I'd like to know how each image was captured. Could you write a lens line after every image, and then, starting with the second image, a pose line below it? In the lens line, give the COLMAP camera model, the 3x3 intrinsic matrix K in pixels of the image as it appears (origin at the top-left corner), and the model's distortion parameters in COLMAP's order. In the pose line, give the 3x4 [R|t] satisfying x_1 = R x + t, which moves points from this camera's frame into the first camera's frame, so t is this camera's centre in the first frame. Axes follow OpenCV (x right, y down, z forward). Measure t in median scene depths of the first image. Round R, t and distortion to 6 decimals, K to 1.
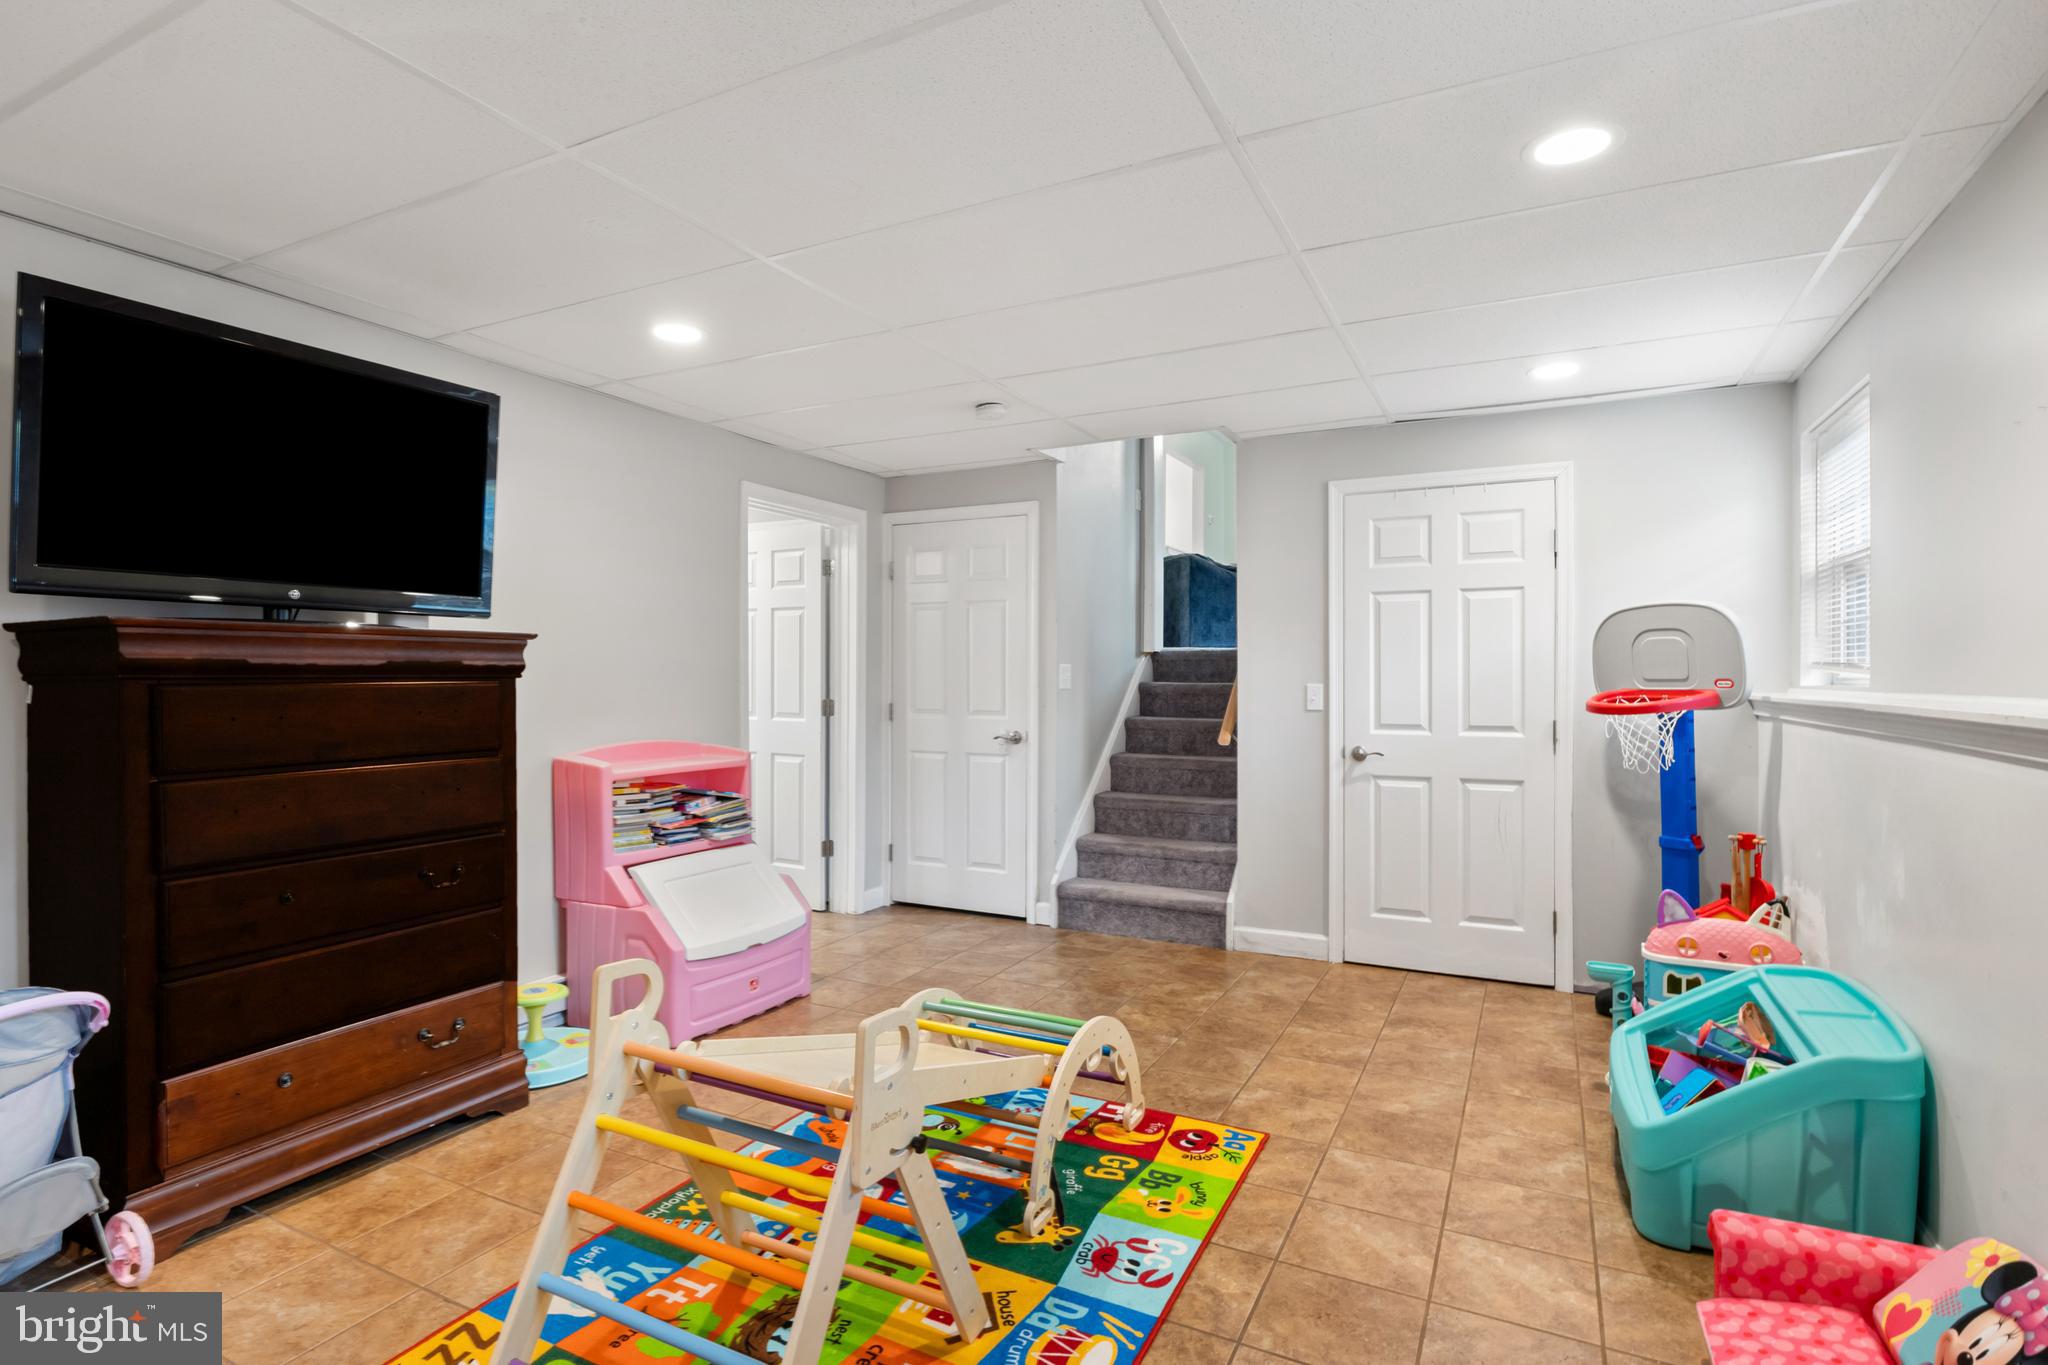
lens RADIAL K [[1028.0, 0, 1024.0], [0, 1028.0, 682.5], [0, 0, 1]] dist [-0.001270, 0.000633]
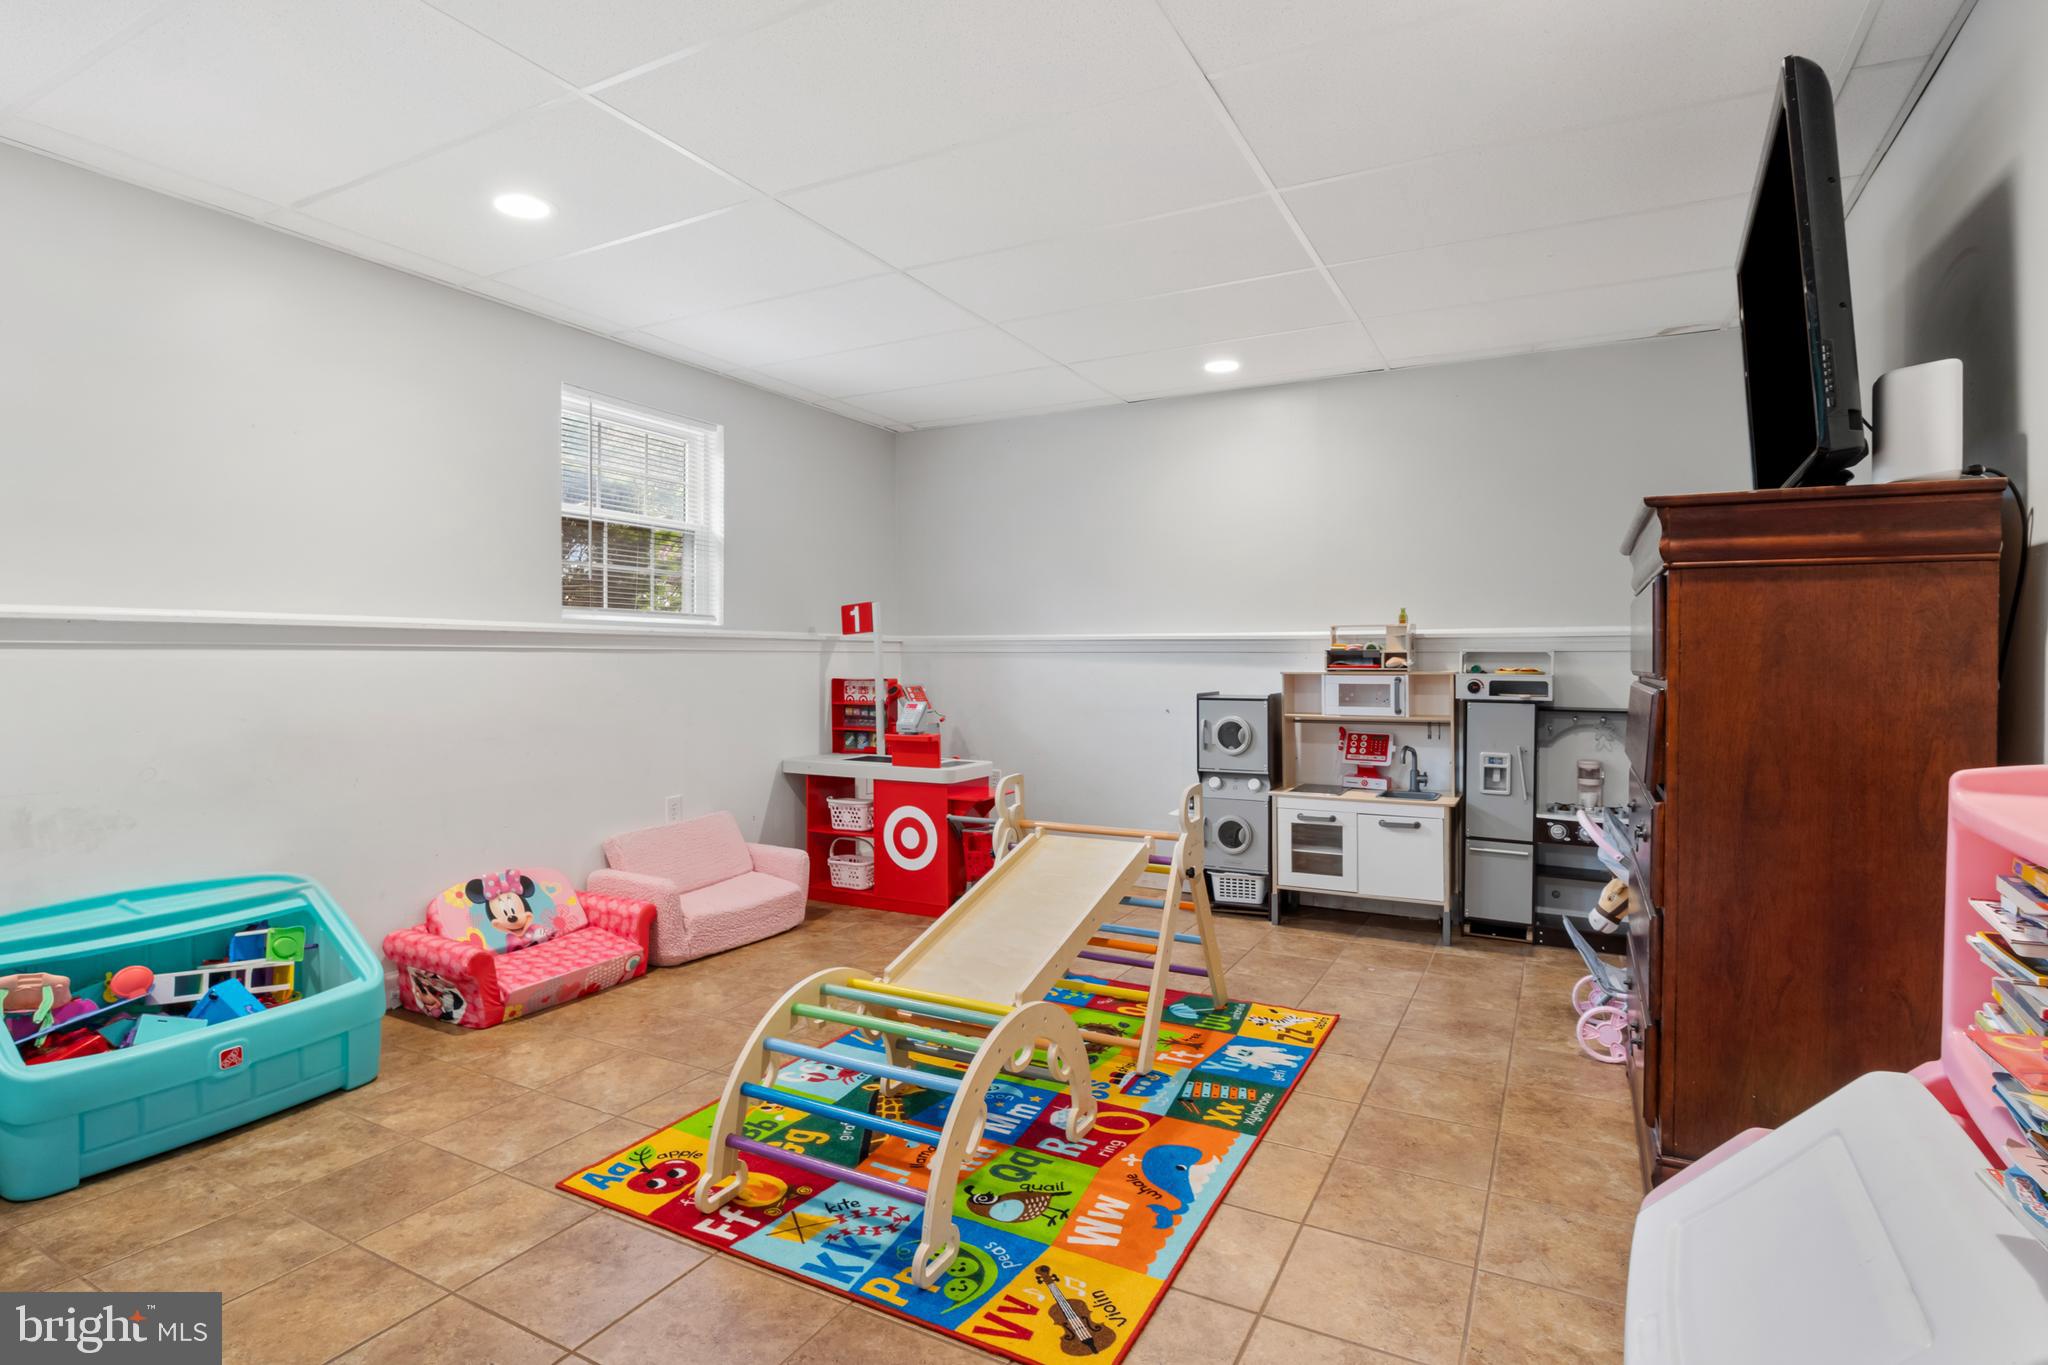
lens RADIAL K [[1028.0, 0, 1024.0], [0, 1028.0, 682.5], [0, 0, 1]] dist [-0.001270, 0.000633]
pose [[-0.999726, -0.002498, 0.023260, -0.124905], [-0.001779, 0.999522, 0.030873, 0.051771], [-0.023326, 0.030823, -0.999253, 1.806800]]
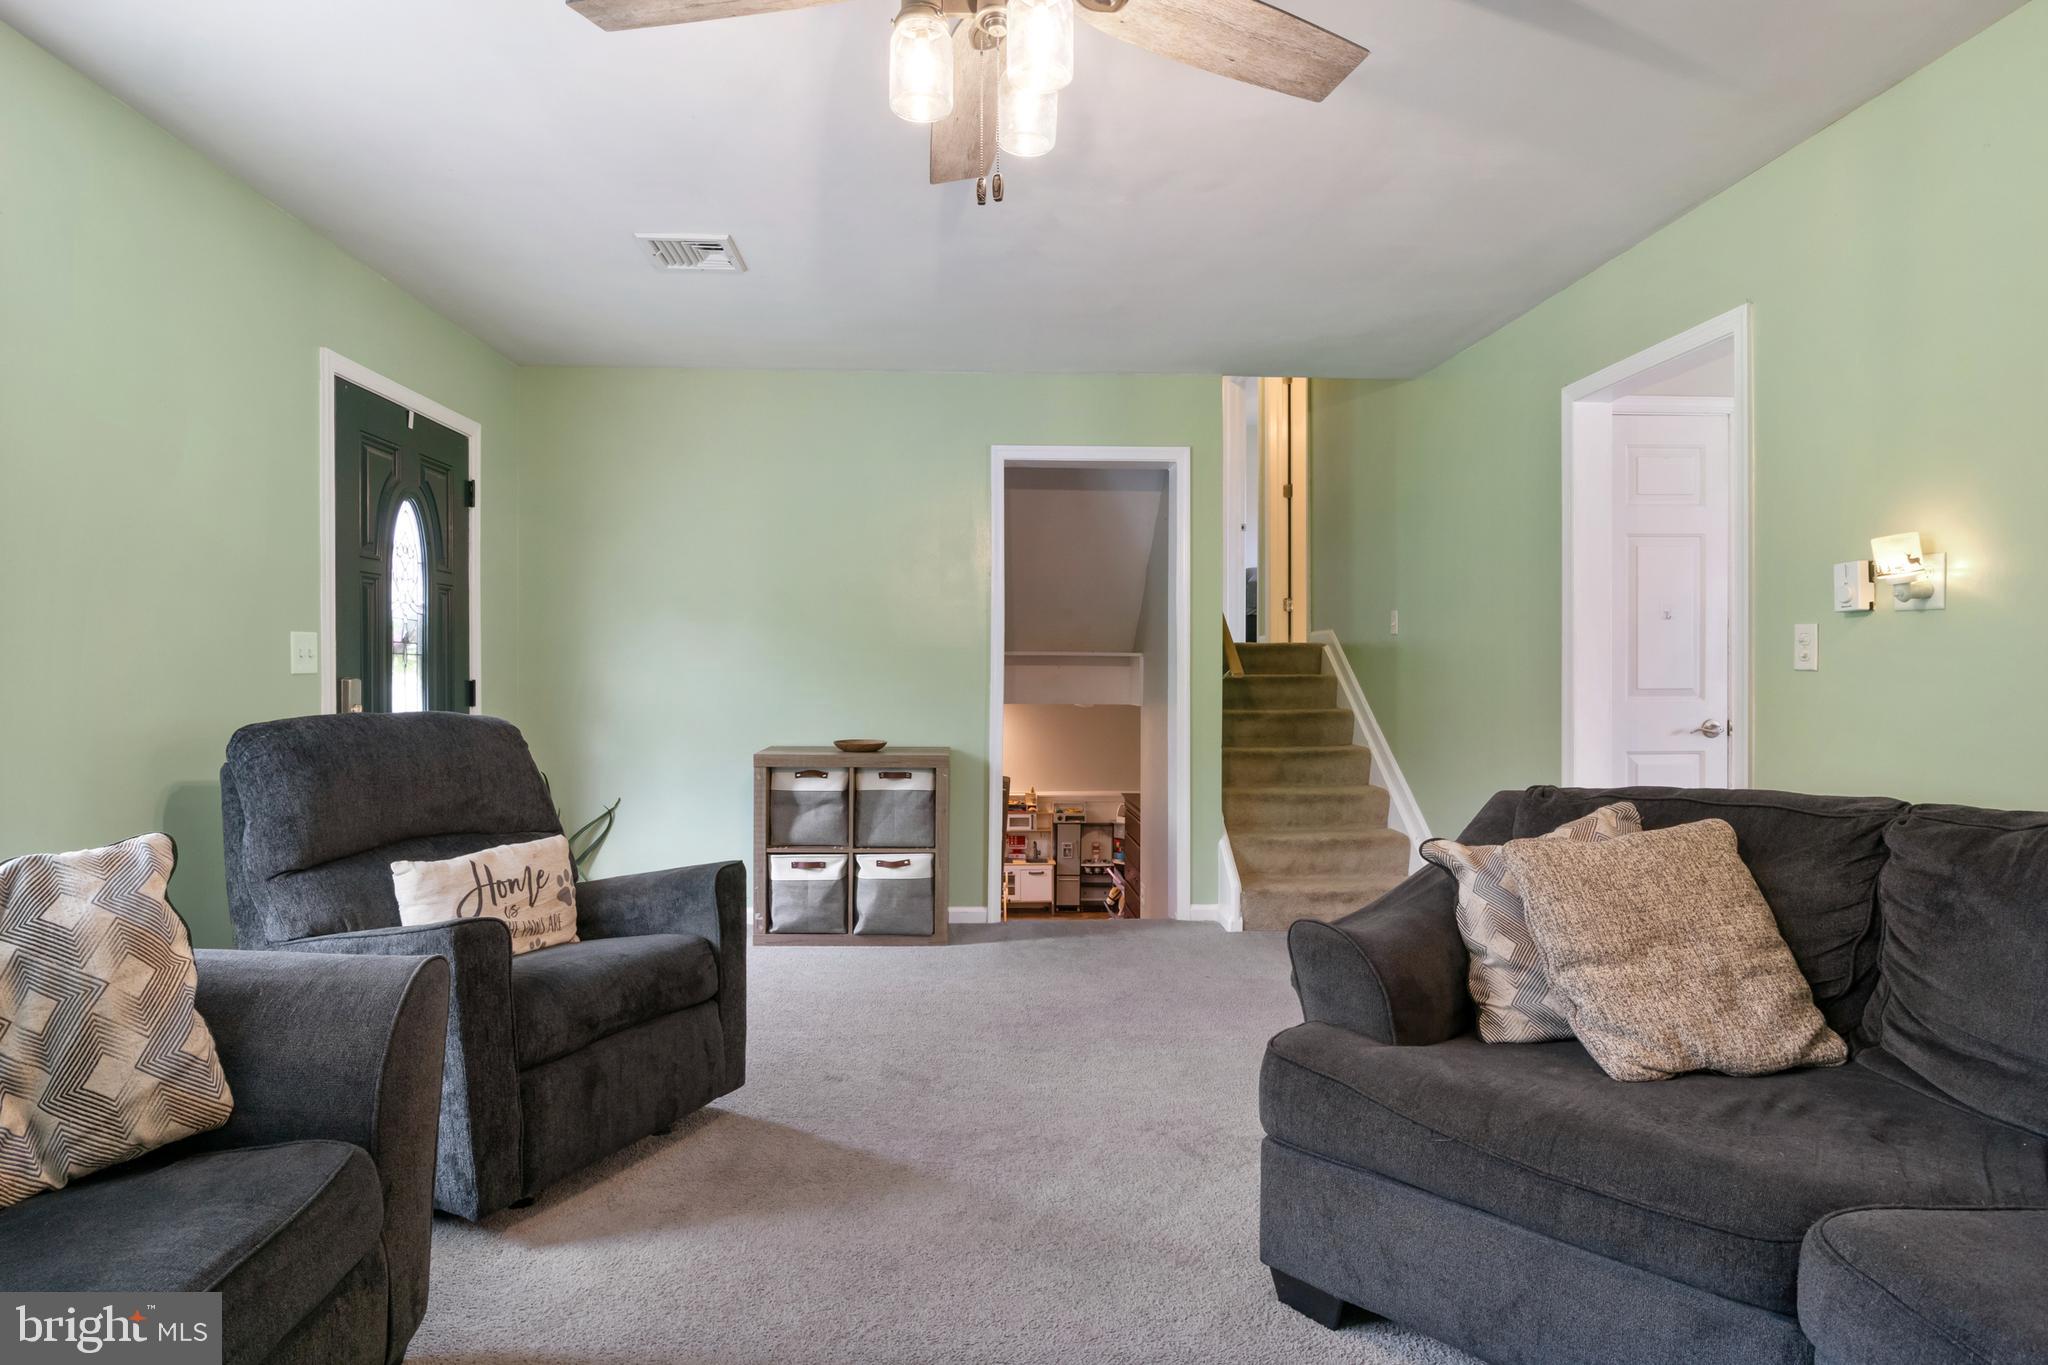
lens RADIAL K [[1070.7, 0, 1007.4], [0, 1070.7, 670.7], [0, 0, 1]] dist [-0.007368, -0.000229]
pose [[-0.864806, 0.000209, -0.502106, 1.659157], [-0.004772, 0.999951, 0.008636, -0.553623], [0.502083, 0.009864, -0.864763, 3.949131]]
